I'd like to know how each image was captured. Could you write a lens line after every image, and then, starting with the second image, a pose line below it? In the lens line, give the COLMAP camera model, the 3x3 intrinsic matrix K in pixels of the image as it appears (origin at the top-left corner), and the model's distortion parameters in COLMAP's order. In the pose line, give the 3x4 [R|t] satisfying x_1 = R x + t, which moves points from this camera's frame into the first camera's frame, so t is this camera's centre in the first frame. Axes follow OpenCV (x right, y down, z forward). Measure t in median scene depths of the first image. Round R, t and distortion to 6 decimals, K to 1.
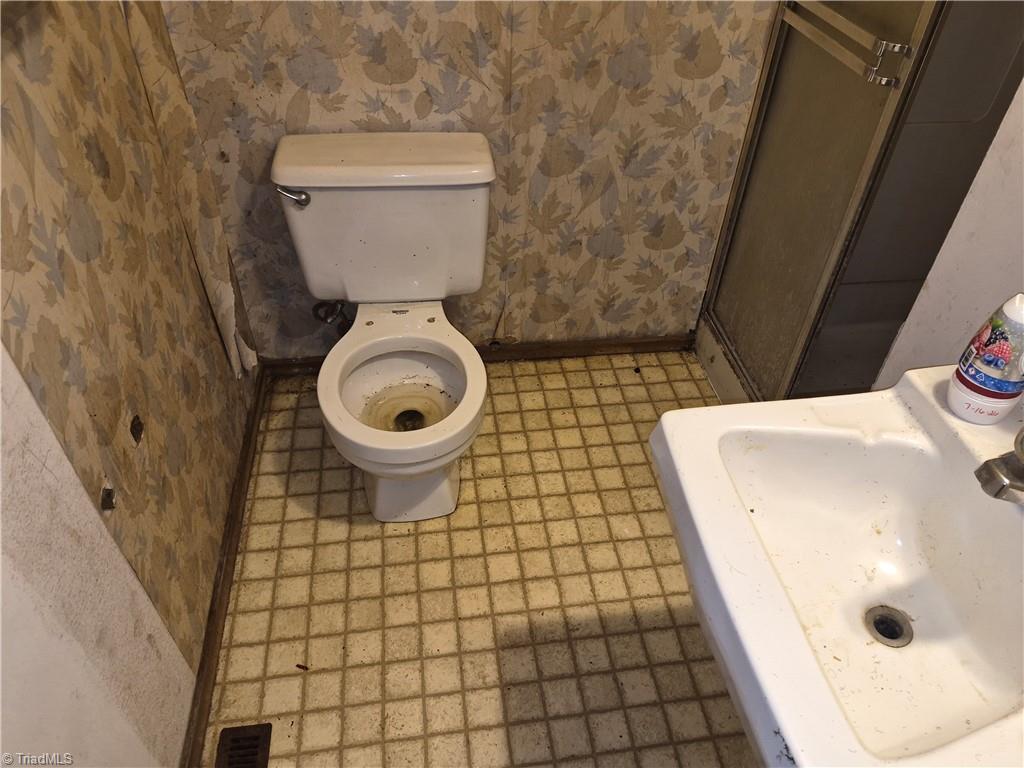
lens RADIAL K [[702.7, 0, 511.6], [0, 702.7, 383.9], [0, 0, 1]] dist [0.007782, -0.018750]
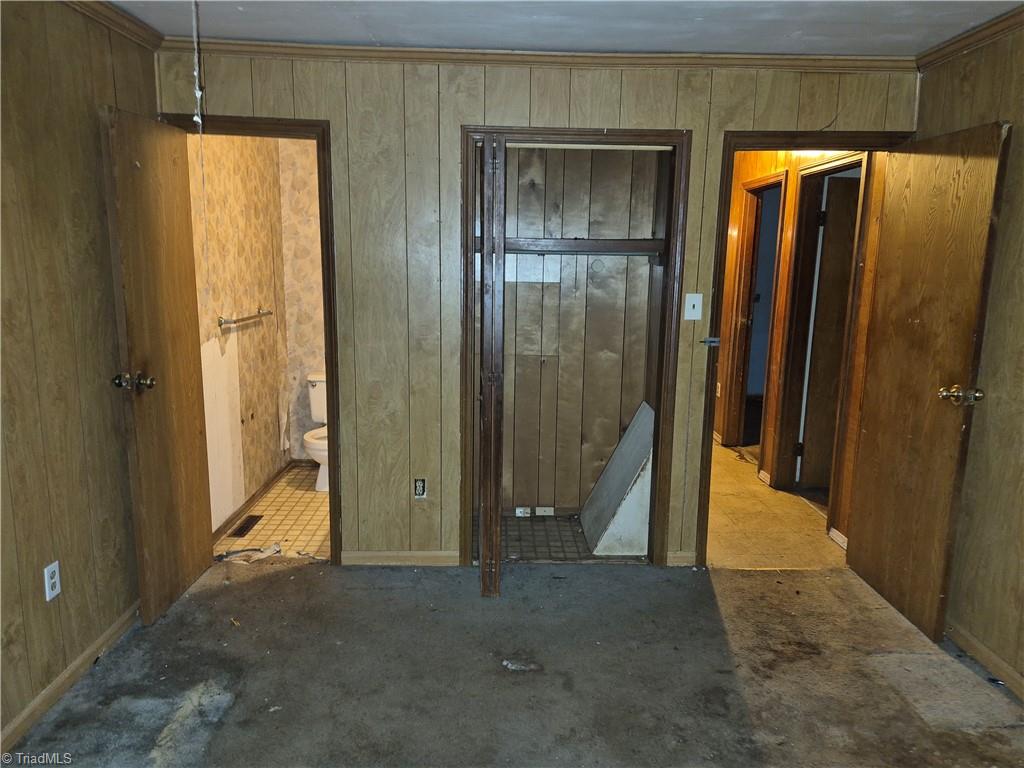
lens RADIAL K [[702.7, 0, 506.3], [0, 702.7, 385.1], [0, 0, 1]] dist [0.007782, -0.018750]
pose [[0.991746, 0.013746, -0.127481, 0.975413], [-0.079767, 0.844563, -0.529482, 1.357713], [0.100388, 0.535280, 0.838688, -1.593754]]
